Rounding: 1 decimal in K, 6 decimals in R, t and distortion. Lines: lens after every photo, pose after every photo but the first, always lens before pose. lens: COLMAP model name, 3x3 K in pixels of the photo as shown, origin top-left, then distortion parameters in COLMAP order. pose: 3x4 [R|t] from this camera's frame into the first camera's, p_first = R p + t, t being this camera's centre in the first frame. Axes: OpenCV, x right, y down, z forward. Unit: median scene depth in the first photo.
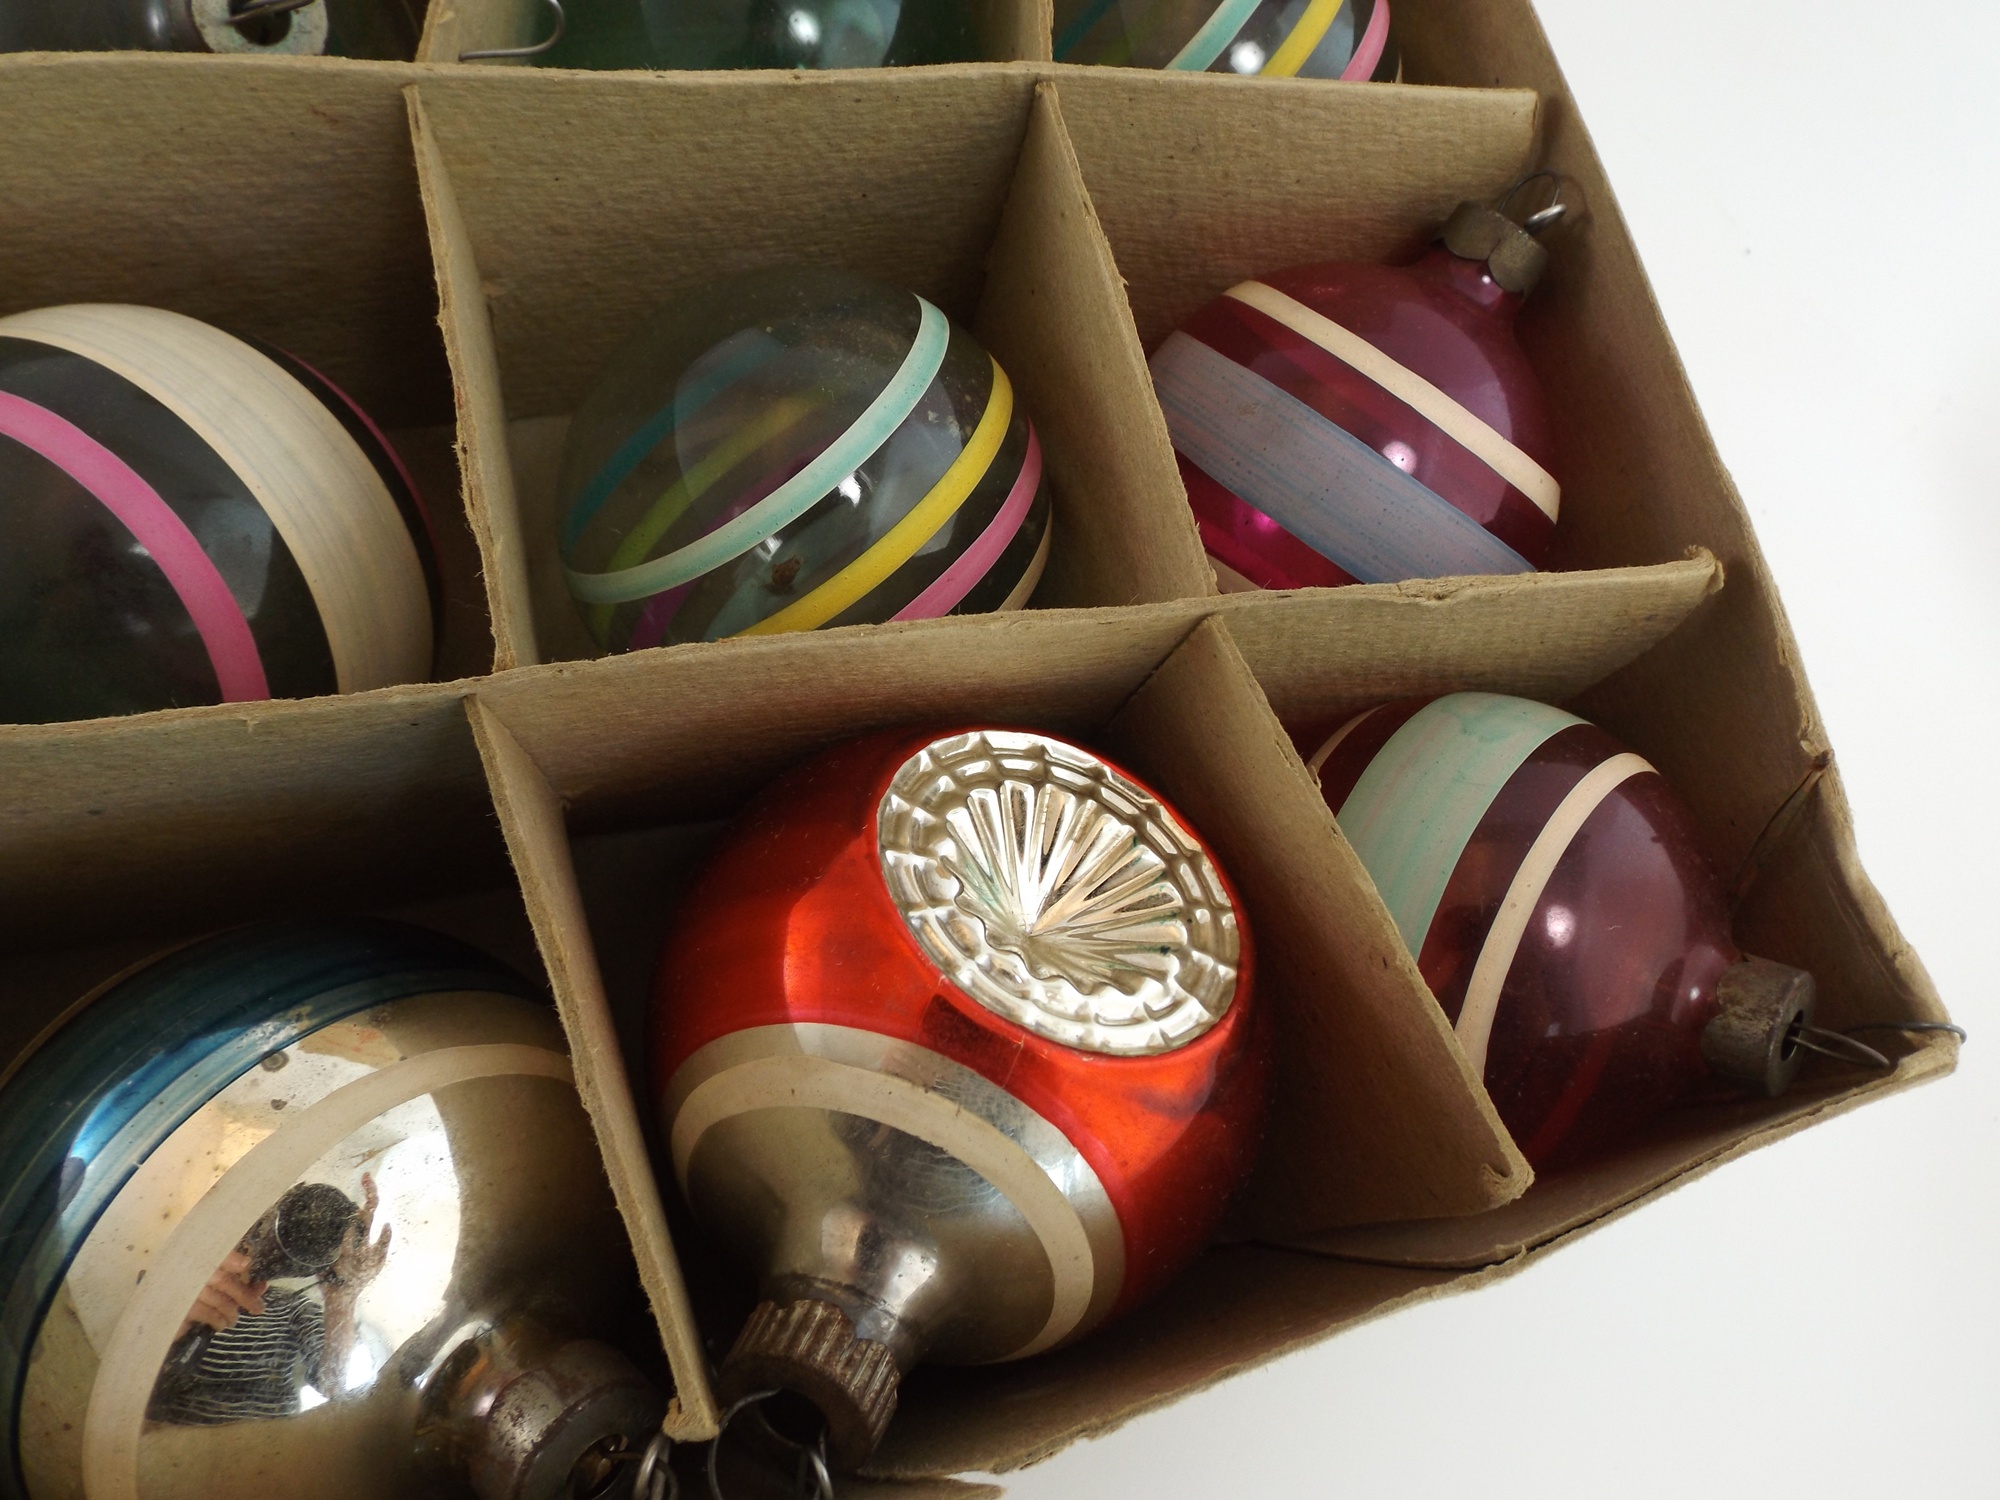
lens RADIAL K [[1414.6, 0, 996.0], [0, 1414.6, 747.8], [0, 0, 1]] dist [0.027375, -0.028407]
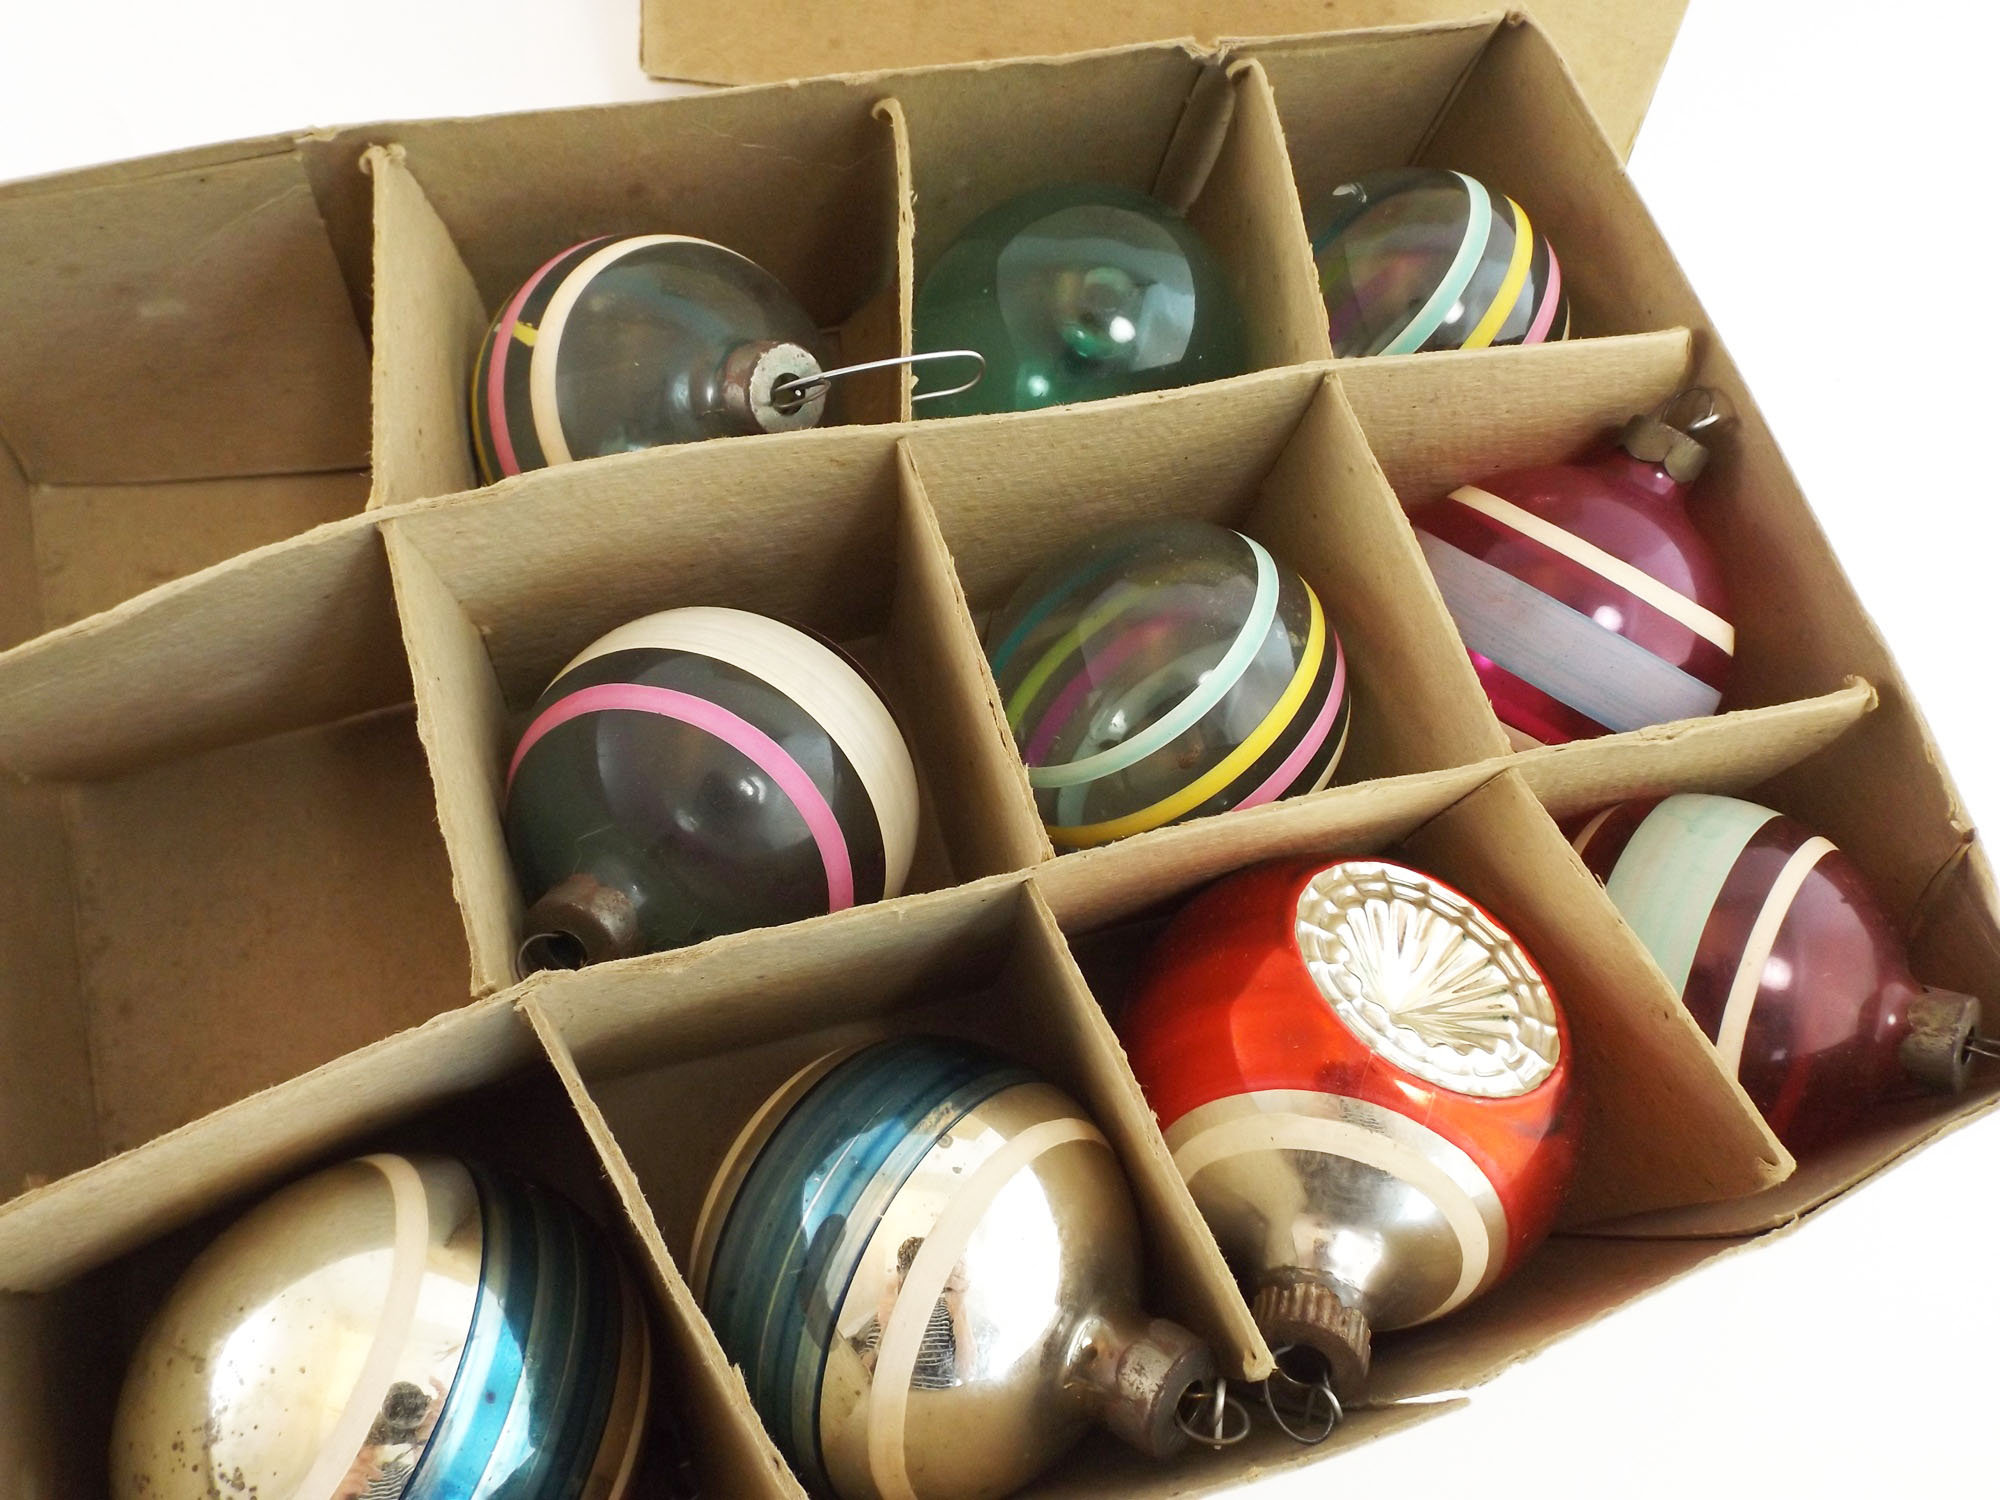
lens RADIAL K [[1414.6, 0, 1003.4], [0, 1414.6, 754.8], [0, 0, 1]] dist [0.027375, -0.028407]
pose [[0.996535, -0.078068, -0.028699, -0.286442], [0.077366, 0.996694, -0.024815, -0.107854], [0.030542, 0.022509, 0.999280, -0.373924]]
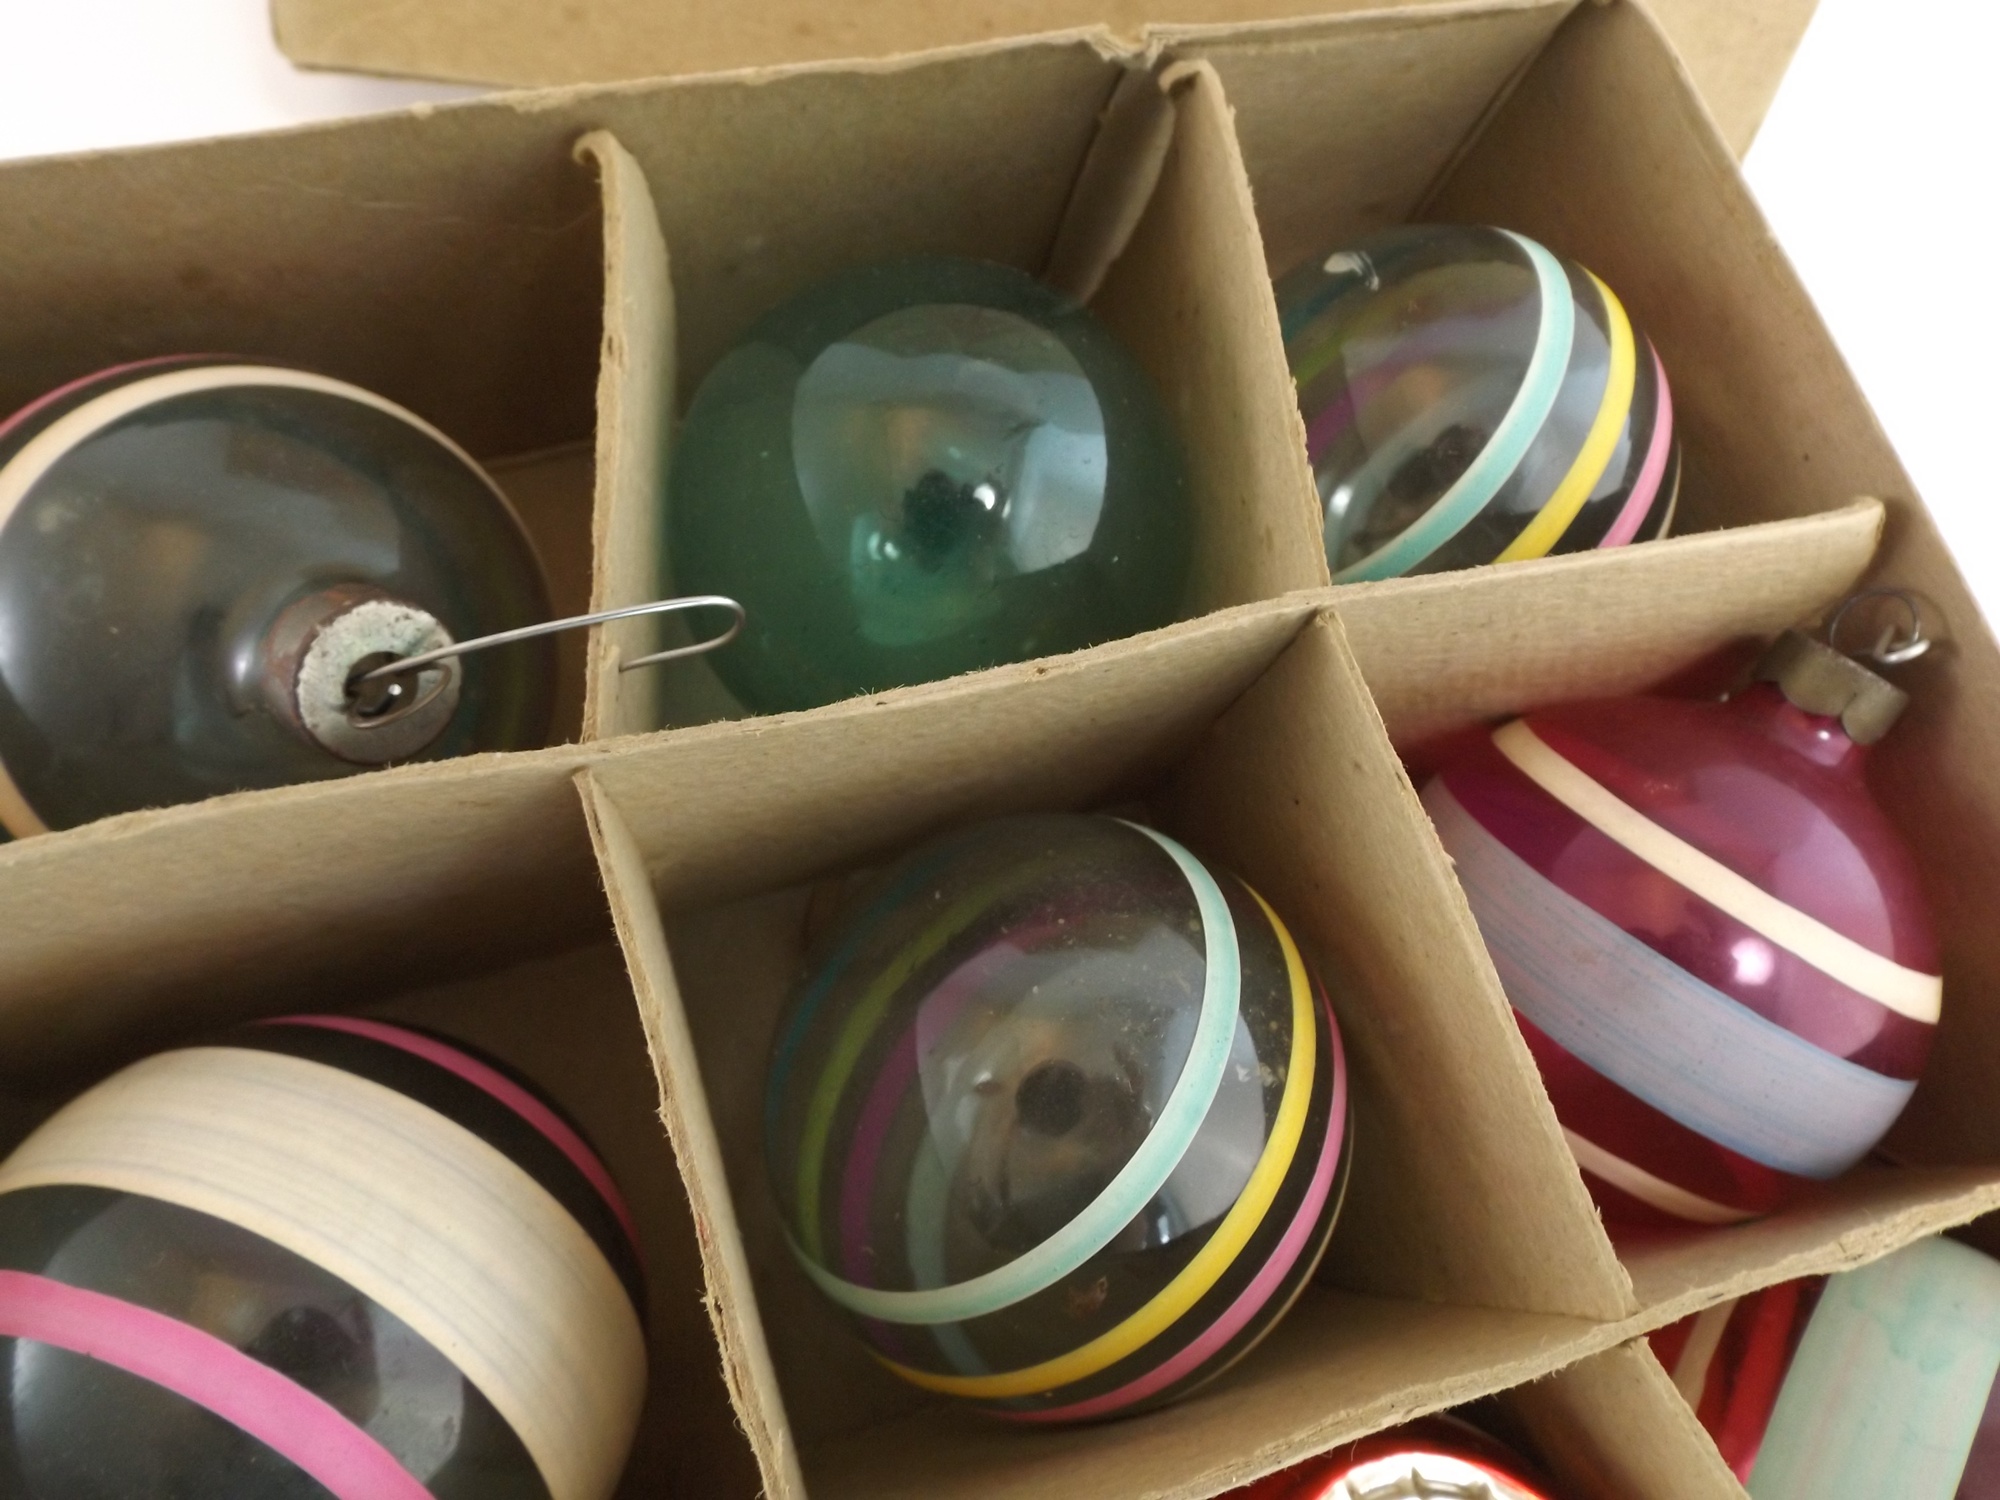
lens RADIAL K [[1414.6, 0, 1003.3], [0, 1414.6, 755.9], [0, 0, 1]] dist [0.027375, -0.028407]
pose [[0.996495, -0.083475, -0.005405, -0.165580], [0.083605, 0.995996, 0.031665, -0.462711], [0.002740, -0.032005, 0.999484, 0.200034]]
